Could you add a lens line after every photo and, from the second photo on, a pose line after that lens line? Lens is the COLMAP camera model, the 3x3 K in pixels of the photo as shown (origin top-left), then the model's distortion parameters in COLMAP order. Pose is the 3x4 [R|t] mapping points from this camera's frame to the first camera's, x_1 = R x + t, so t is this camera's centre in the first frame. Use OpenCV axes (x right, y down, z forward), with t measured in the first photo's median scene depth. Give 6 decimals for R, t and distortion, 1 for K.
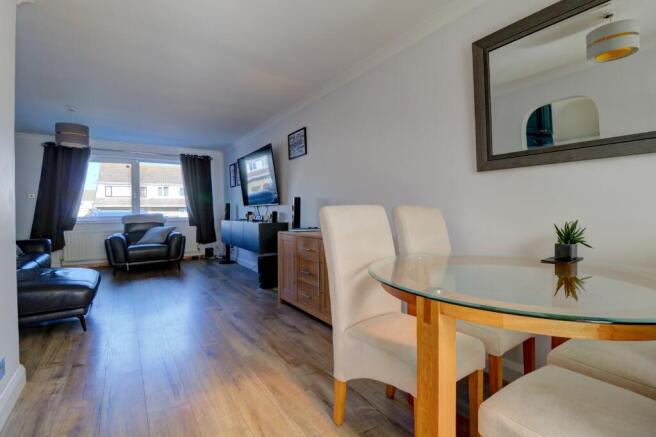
lens RADIAL K [[307.8, 0, 326.5], [0, 307.8, 212.3], [0, 0, 1]] dist [-0.003626, -0.000612]
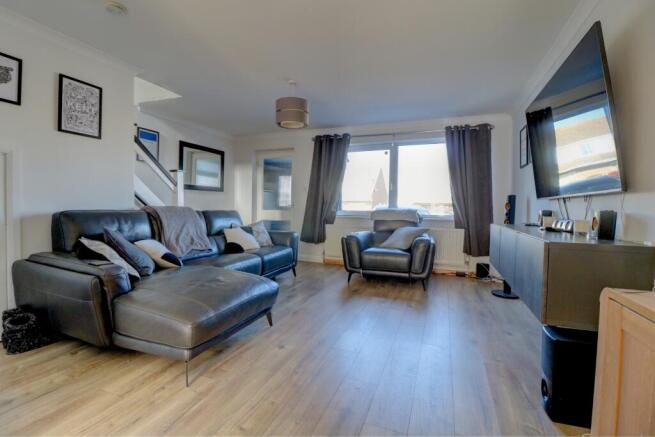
lens RADIAL K [[307.4, 0, 326.0], [0, 307.4, 212.3], [0, 0, 1]] dist [-0.003626, -0.000612]
pose [[0.578991, 0.034231, -0.814615, -0.050660], [-0.025942, 0.999386, 0.023557, -0.000884], [0.814921, 0.007493, 0.579524, 0.405050]]
